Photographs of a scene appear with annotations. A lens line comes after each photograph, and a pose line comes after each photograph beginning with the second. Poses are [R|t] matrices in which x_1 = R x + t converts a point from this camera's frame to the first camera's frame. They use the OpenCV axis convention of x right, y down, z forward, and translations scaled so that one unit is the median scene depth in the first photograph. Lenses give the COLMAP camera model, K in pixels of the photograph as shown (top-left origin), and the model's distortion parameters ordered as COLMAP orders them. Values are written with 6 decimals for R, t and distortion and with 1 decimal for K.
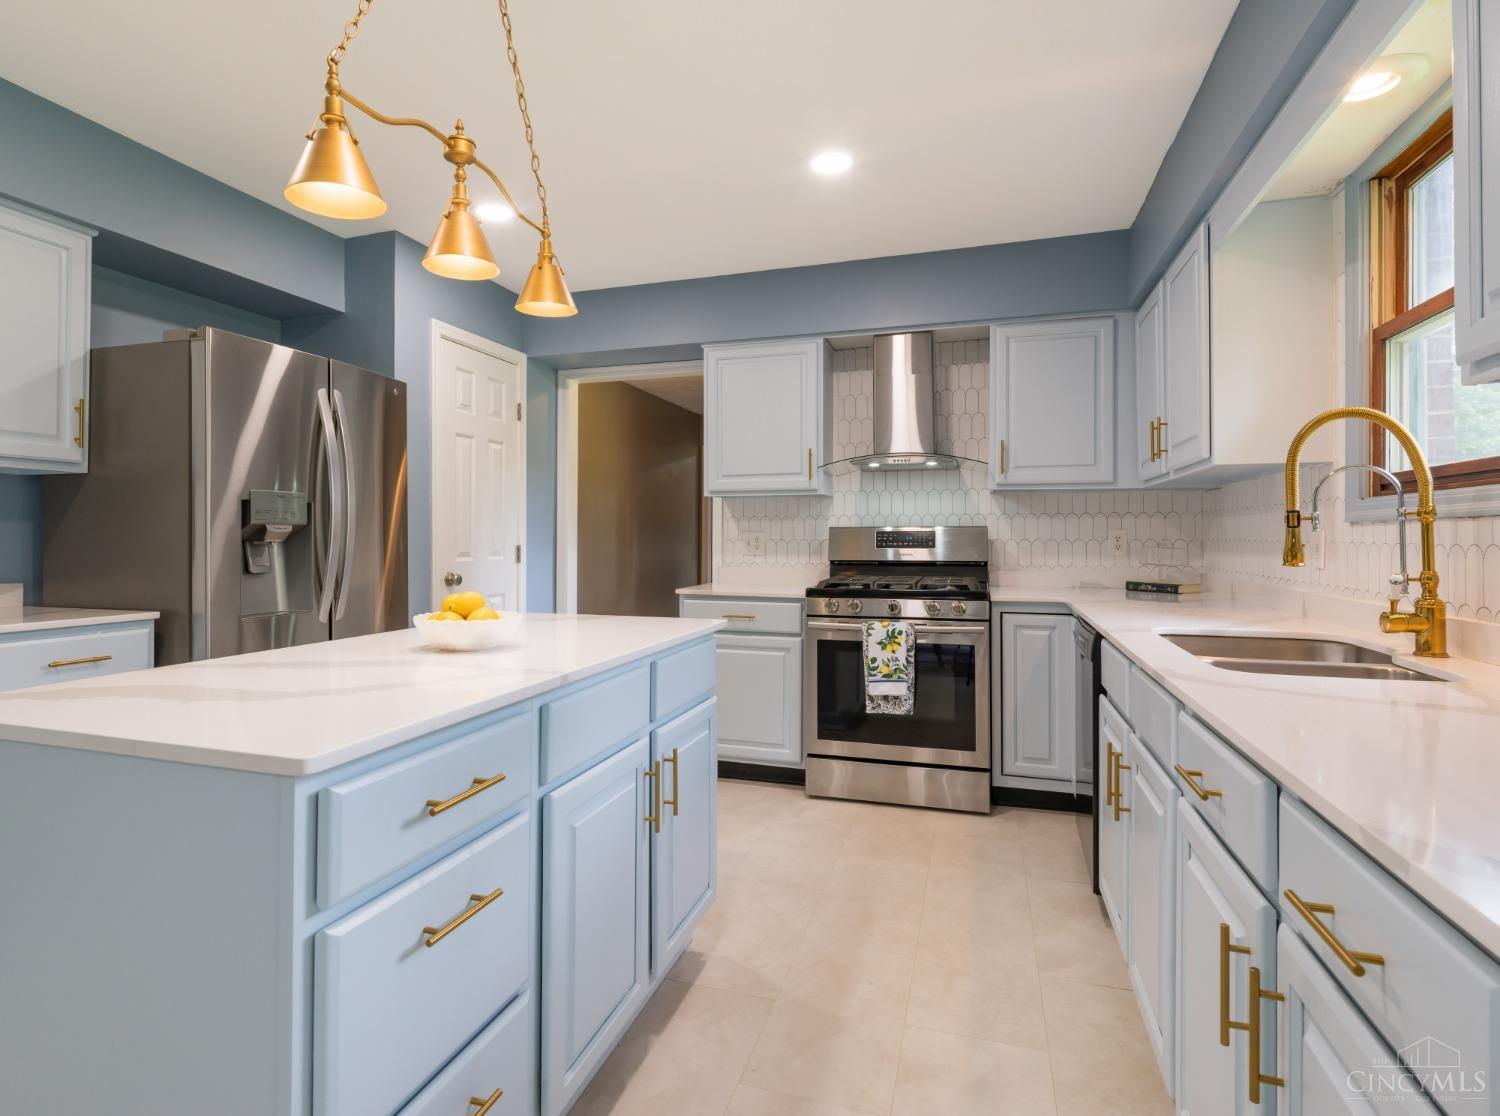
lens RADIAL K [[721.6, 0, 764.8], [0, 721.6, 528.7], [0, 0, 1]] dist [0.006032, 0.000227]
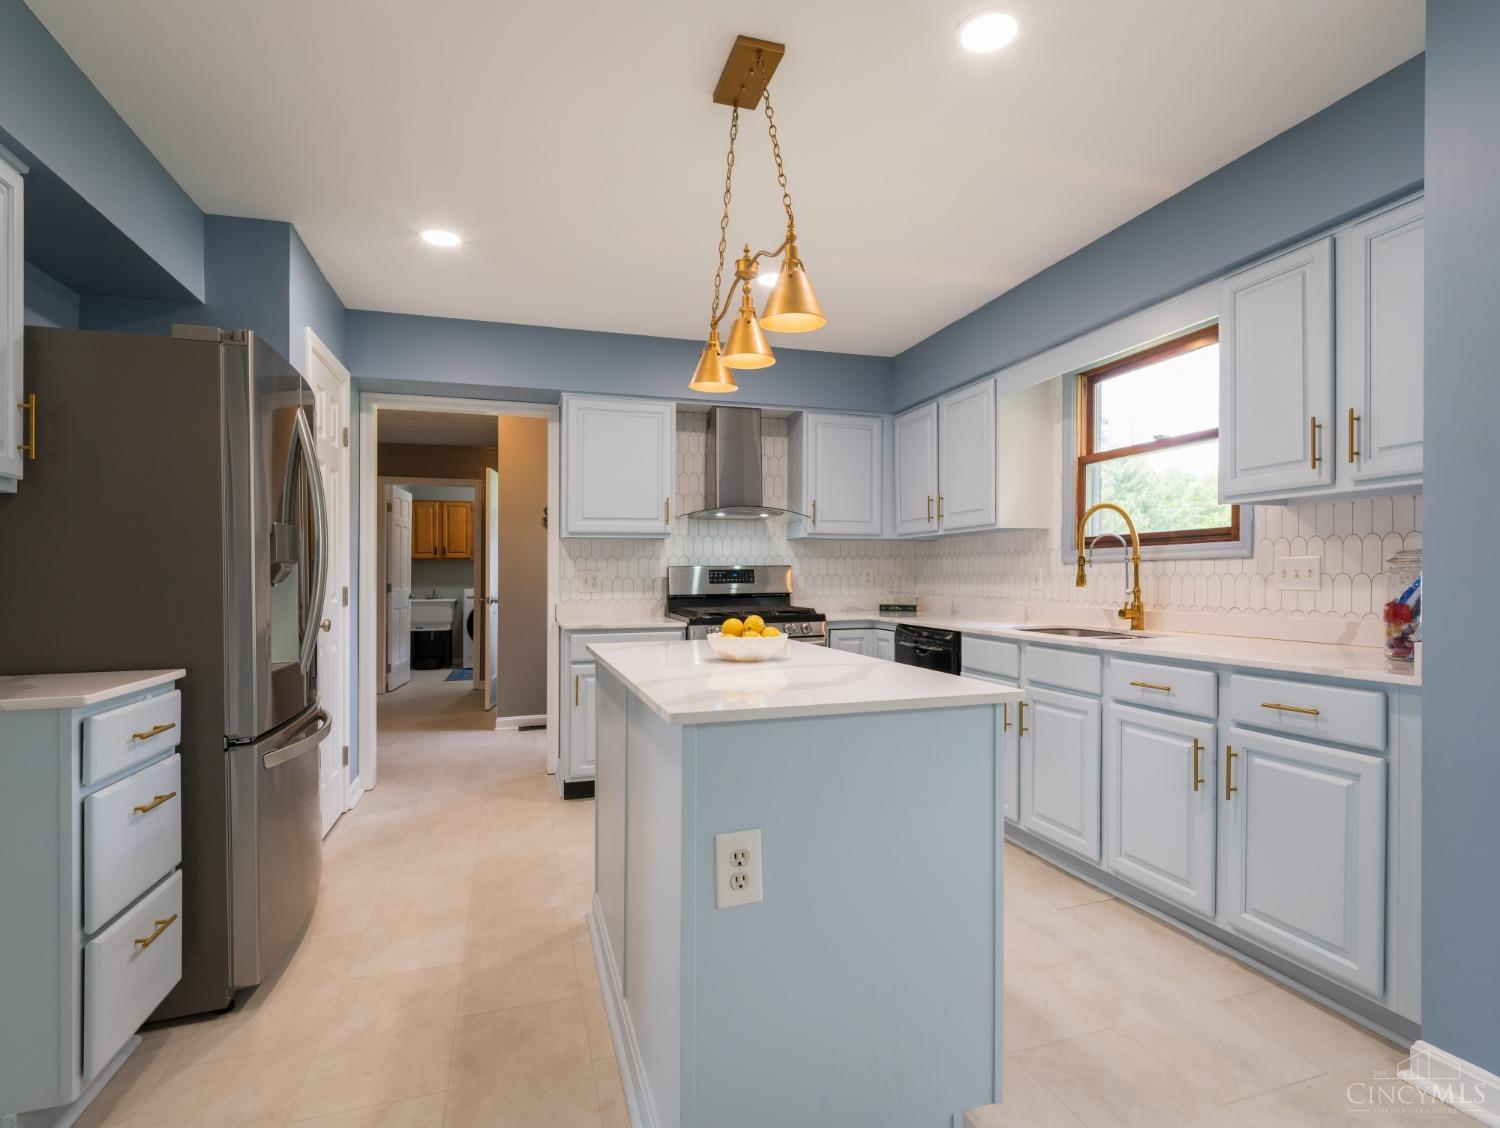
lens RADIAL K [[721.6, 0, 747.0], [0, 721.6, 572.7], [0, 0, 1]] dist [0.006032, 0.000227]
pose [[0.826948, -0.005585, 0.562251, -0.525048], [0.002275, 0.999976, 0.006587, 0.001043], [-0.562274, -0.004168, 0.826940, -0.019716]]
